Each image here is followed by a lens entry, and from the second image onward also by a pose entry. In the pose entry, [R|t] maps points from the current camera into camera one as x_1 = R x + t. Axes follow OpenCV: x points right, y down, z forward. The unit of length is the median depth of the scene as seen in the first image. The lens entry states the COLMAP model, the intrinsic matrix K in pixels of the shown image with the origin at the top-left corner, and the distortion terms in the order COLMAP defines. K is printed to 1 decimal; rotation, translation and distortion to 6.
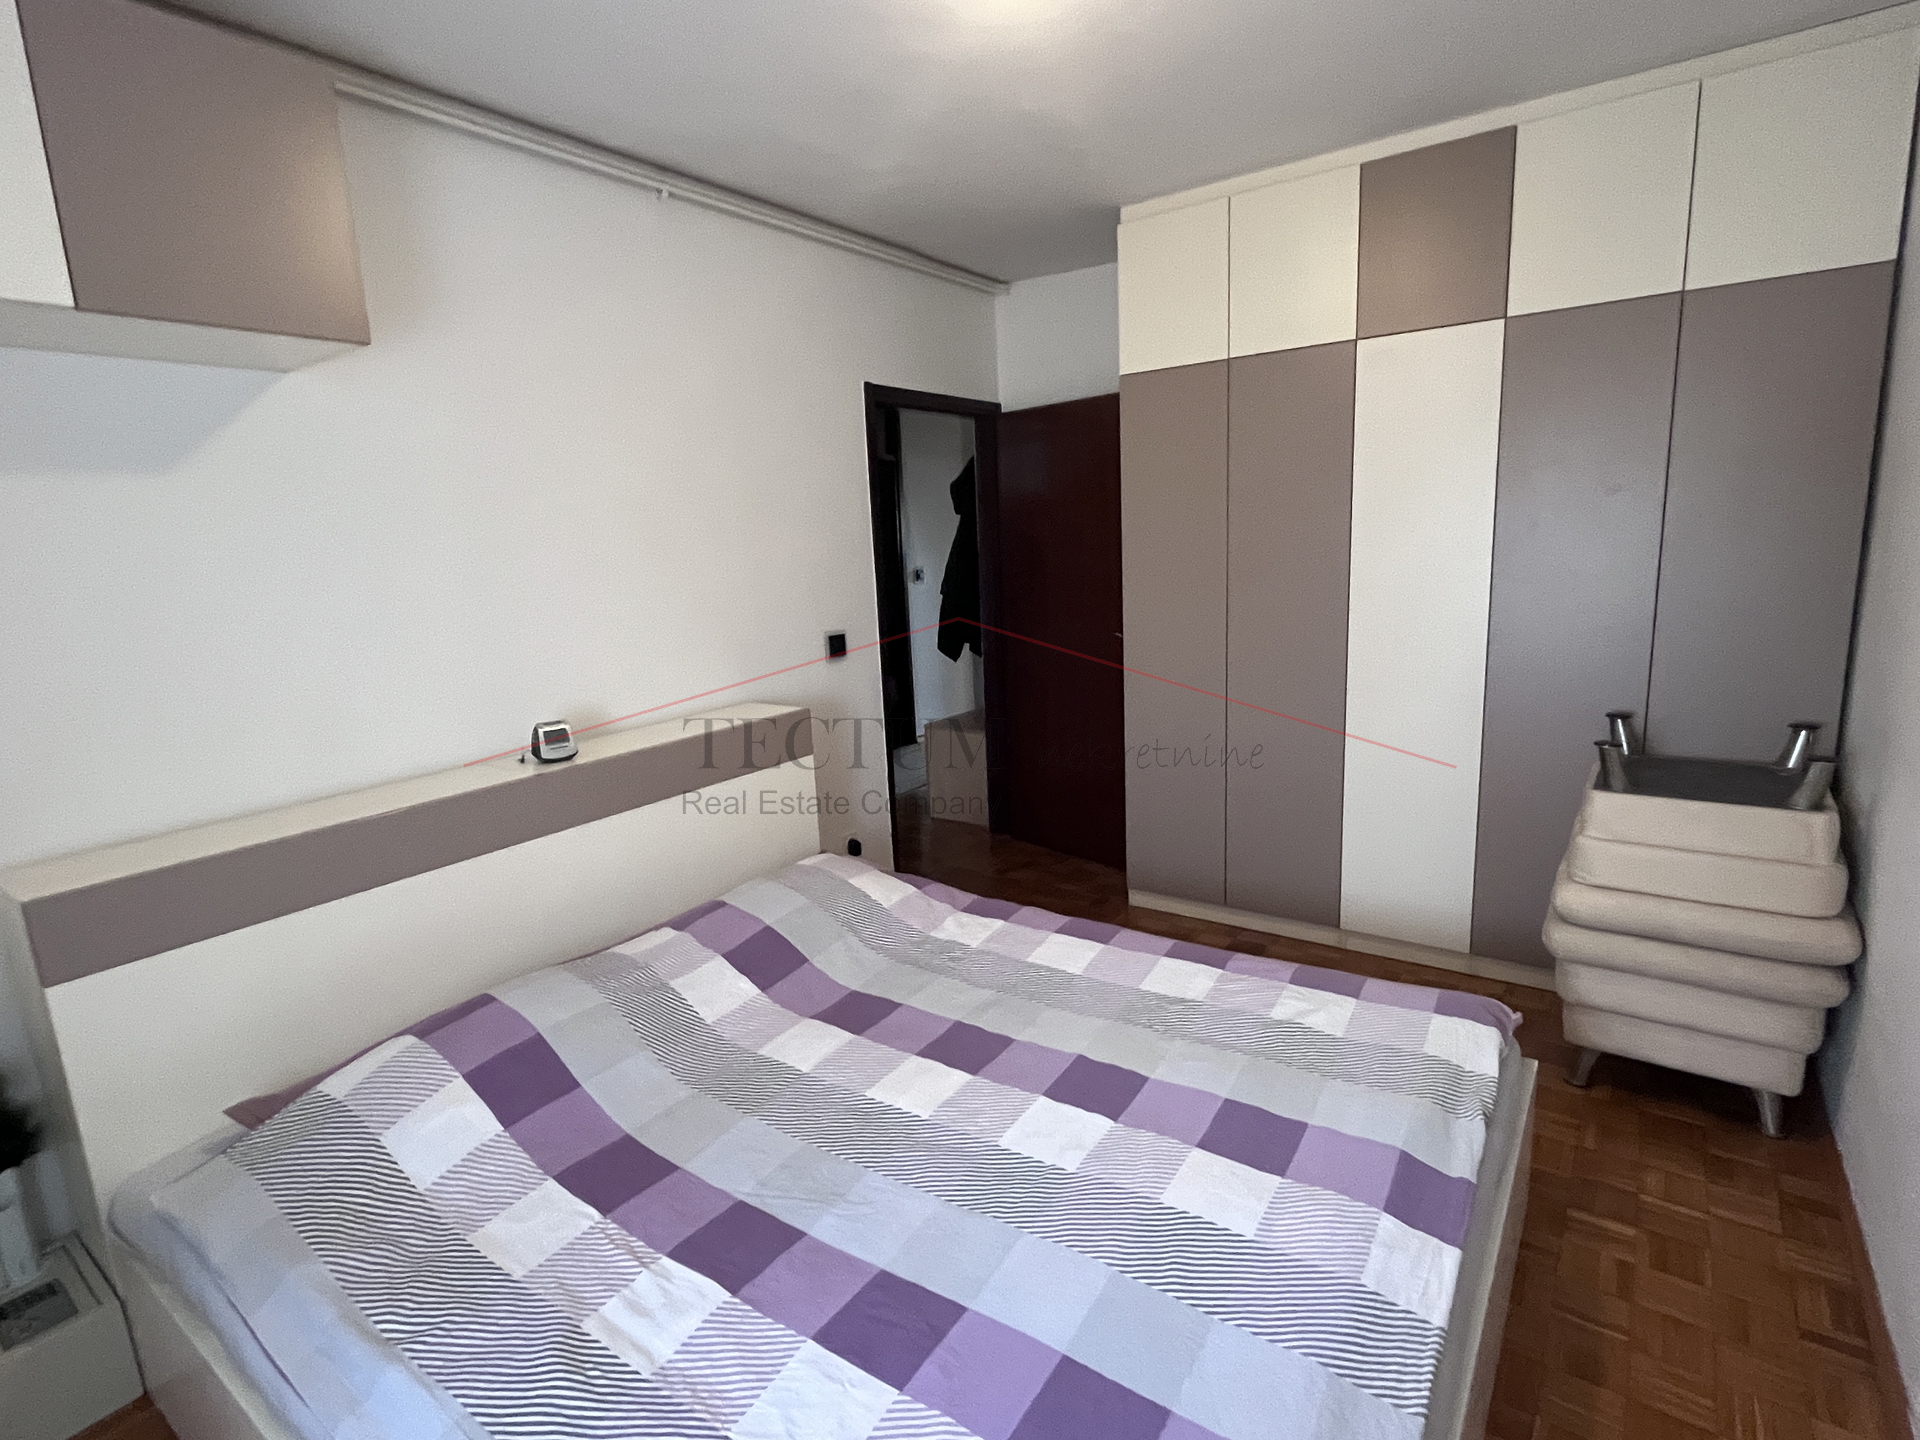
lens RADIAL K [[956.0, 0, 951.3], [0, 956.0, 708.8], [0, 0, 1]] dist [-0.004420, -0.000585]
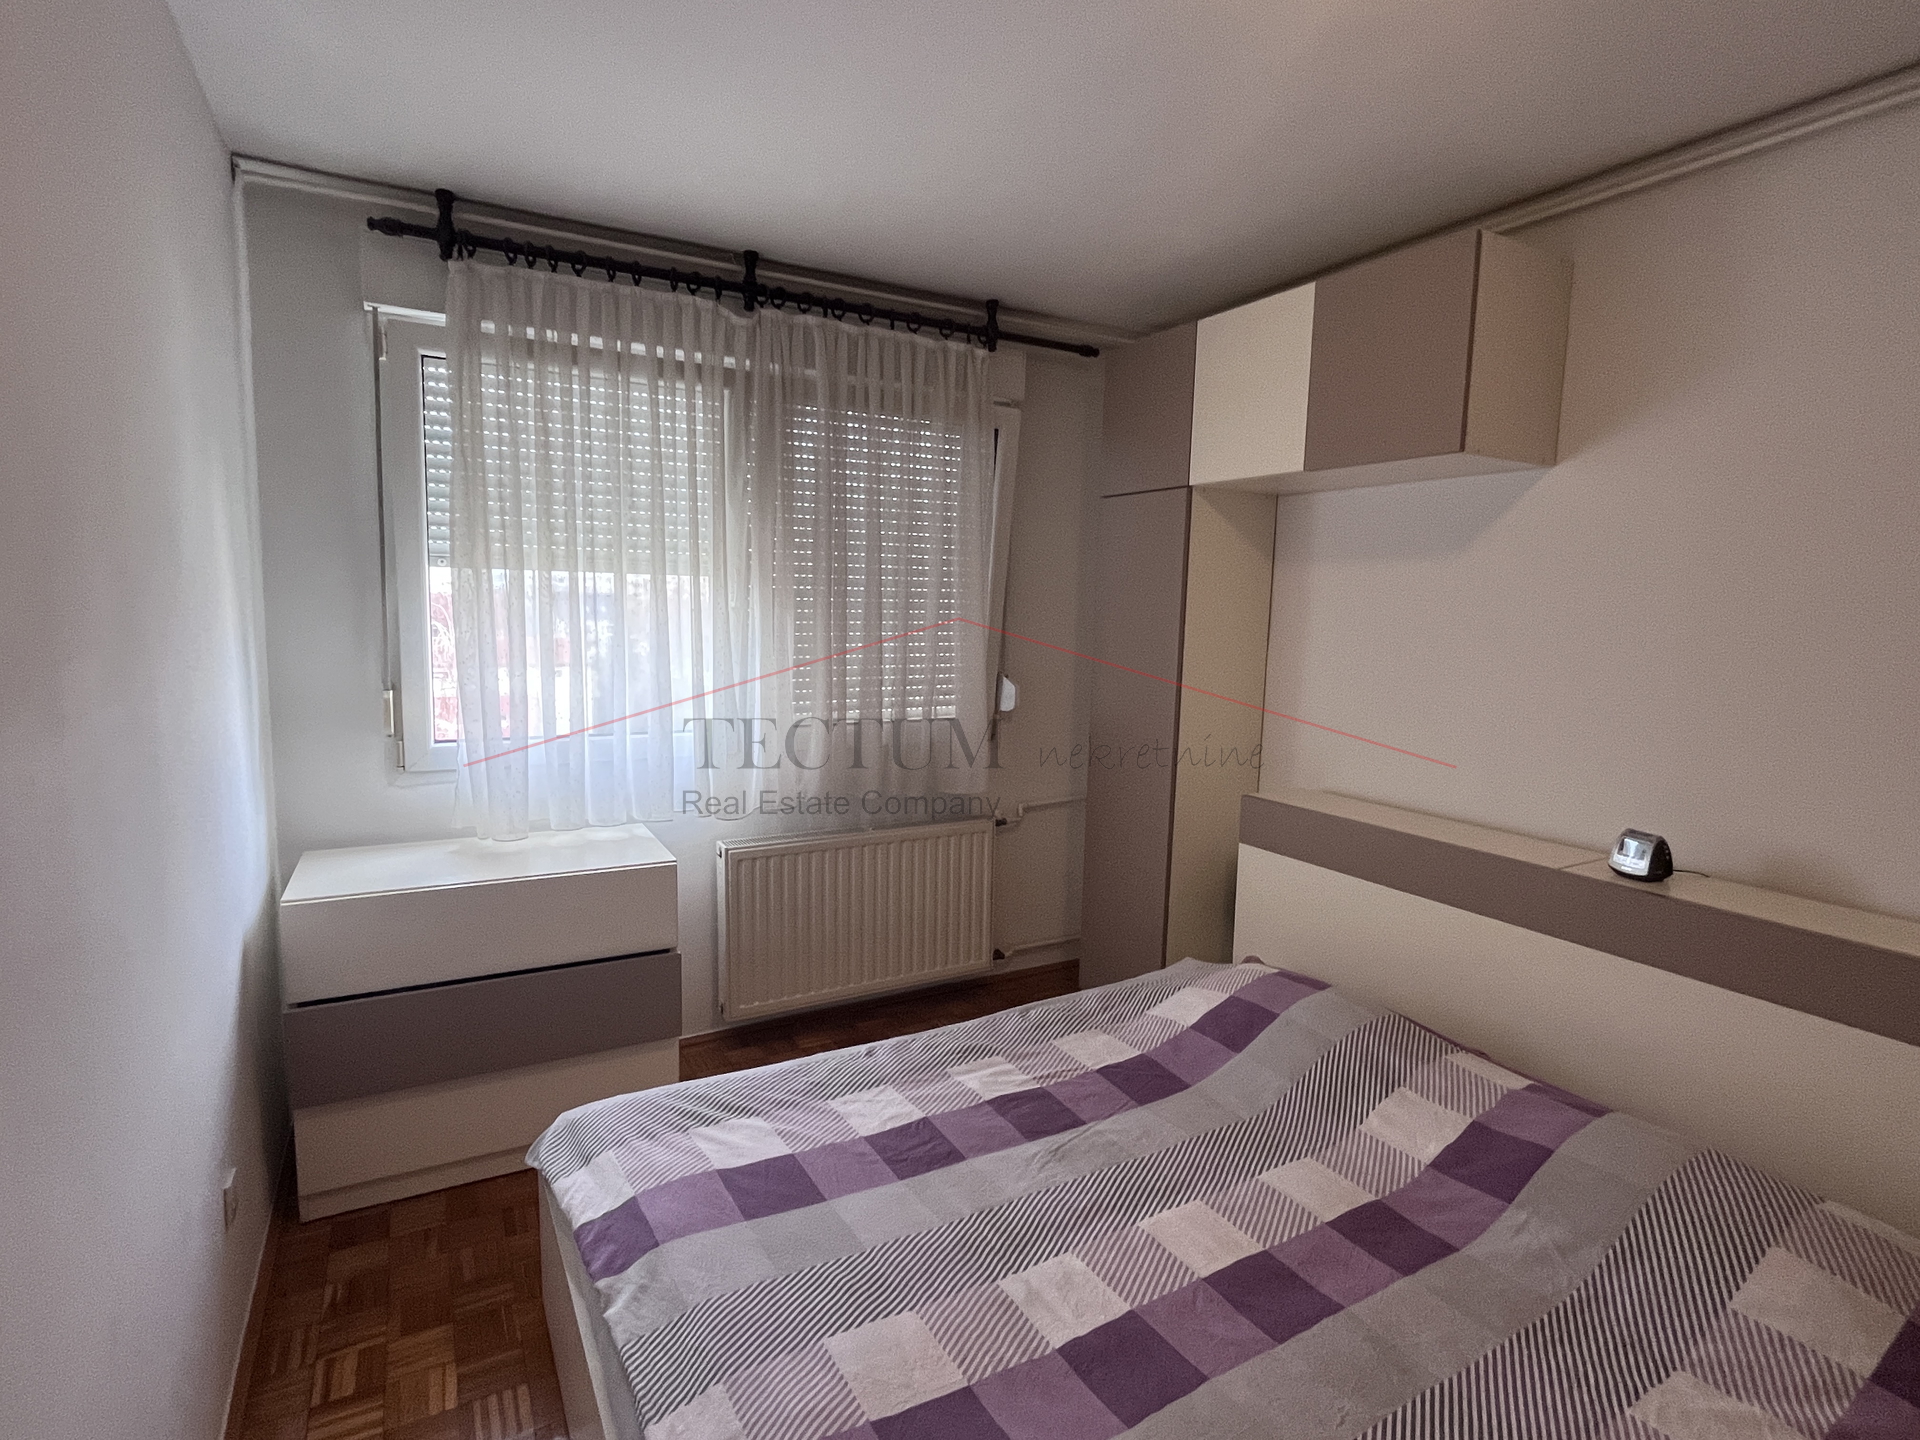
lens RADIAL K [[956.0, 0, 951.3], [0, 956.0, 708.8], [0, 0, 1]] dist [-0.004420, -0.000585]
pose [[-0.413050, 0.136348, -0.900444, 0.671966], [-0.176649, 0.957956, 0.226088, -0.200112], [0.893412, 0.252448, -0.371598, 0.843556]]
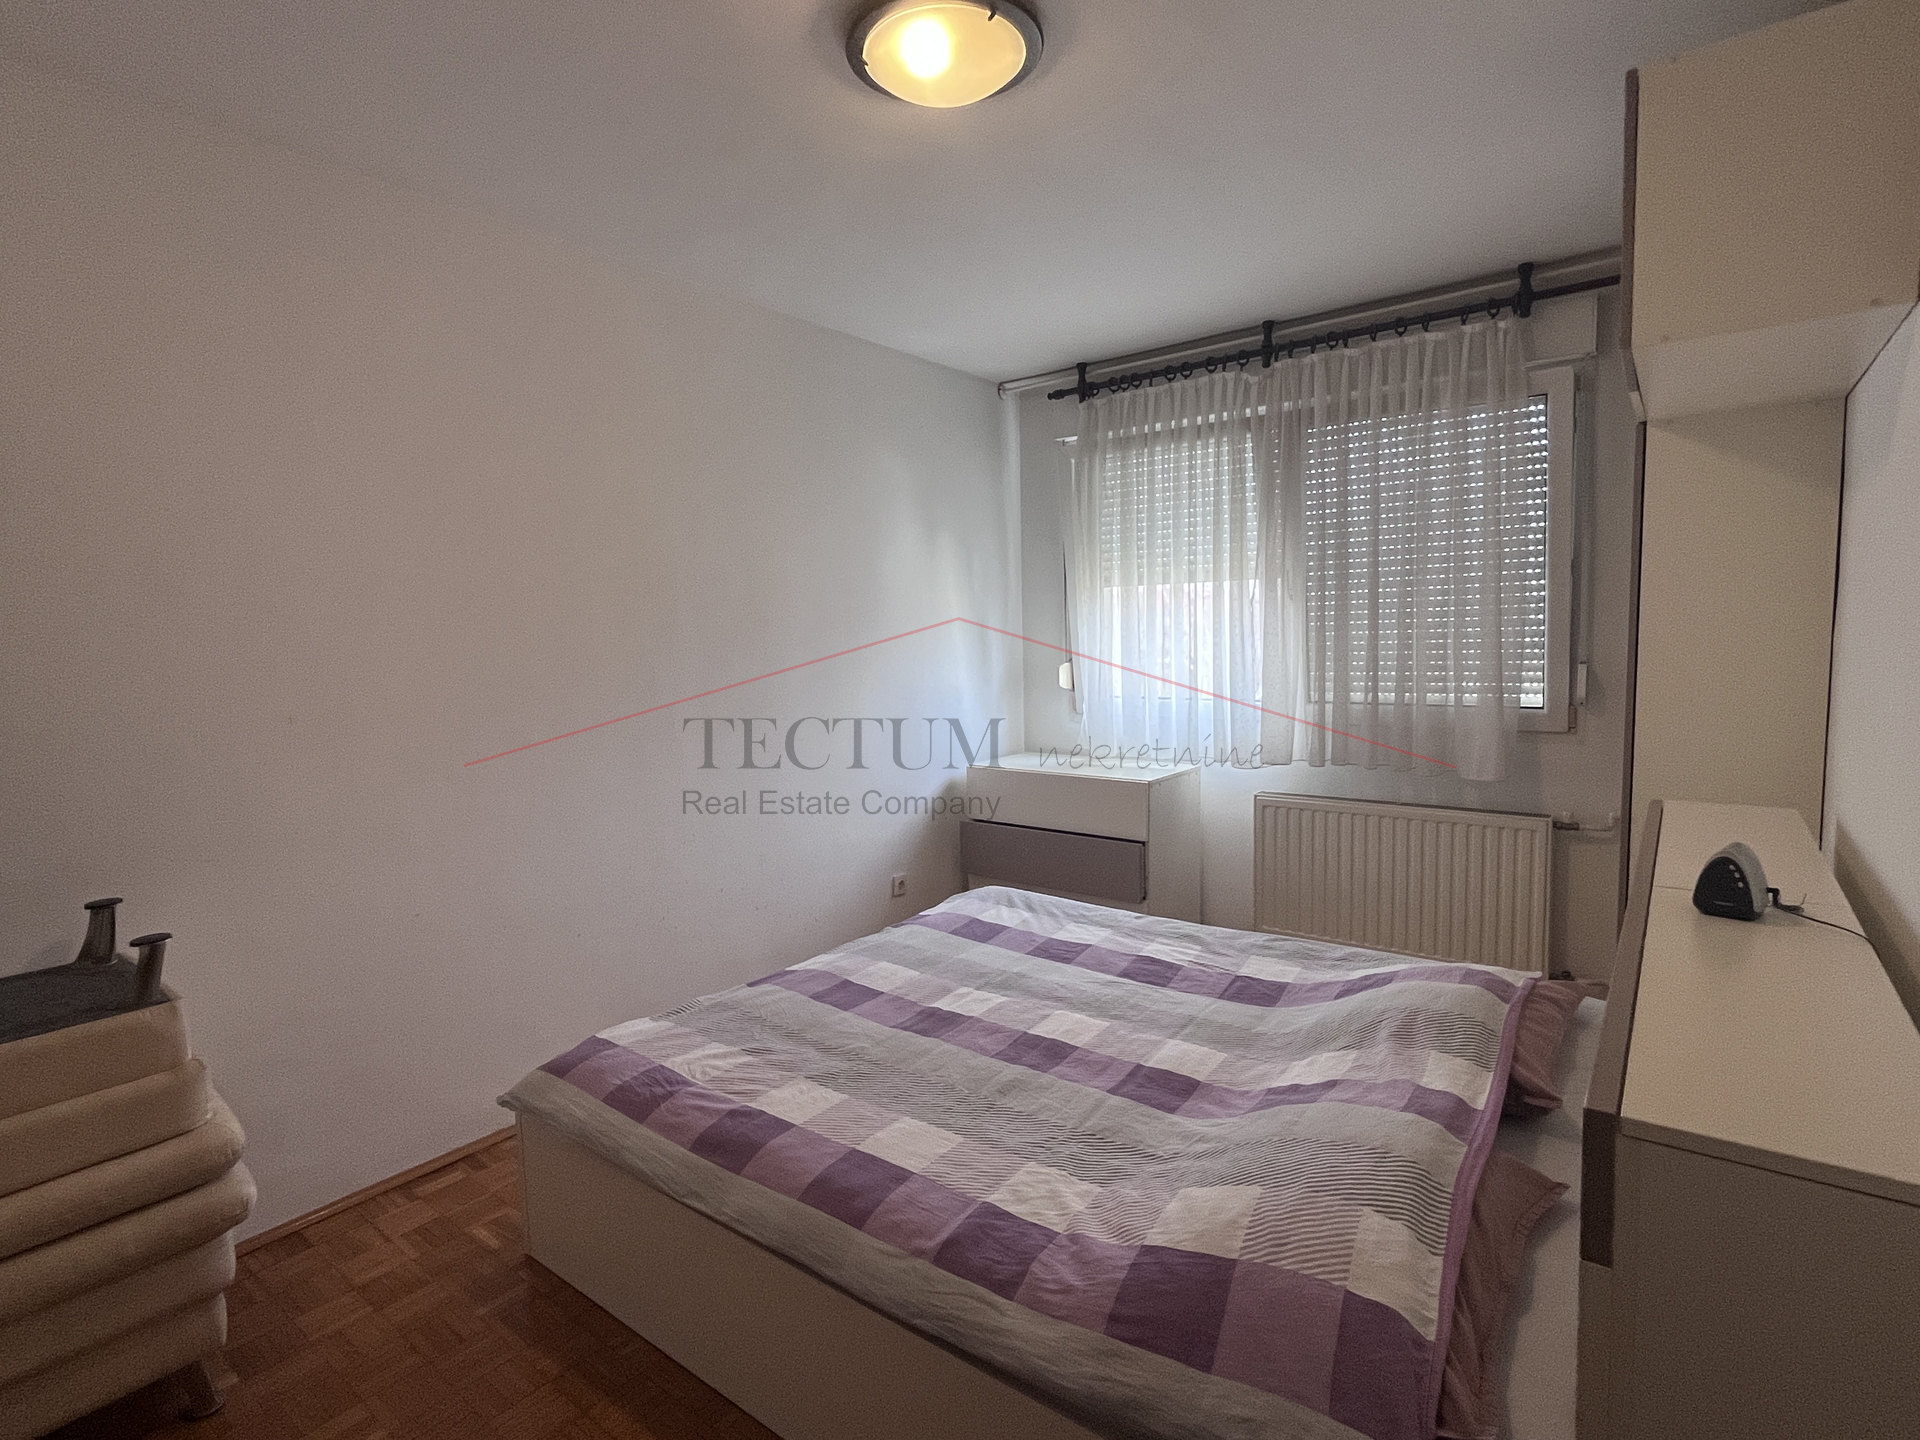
lens RADIAL K [[956.0, 0, 951.3], [0, 956.0, 708.8], [0, 0, 1]] dist [-0.004420, -0.000585]
pose [[-0.997925, 0.046440, 0.044607, 0.030889], [0.056001, 0.967852, 0.245205, -0.241681], [-0.031785, 0.247195, -0.968444, 1.738819]]
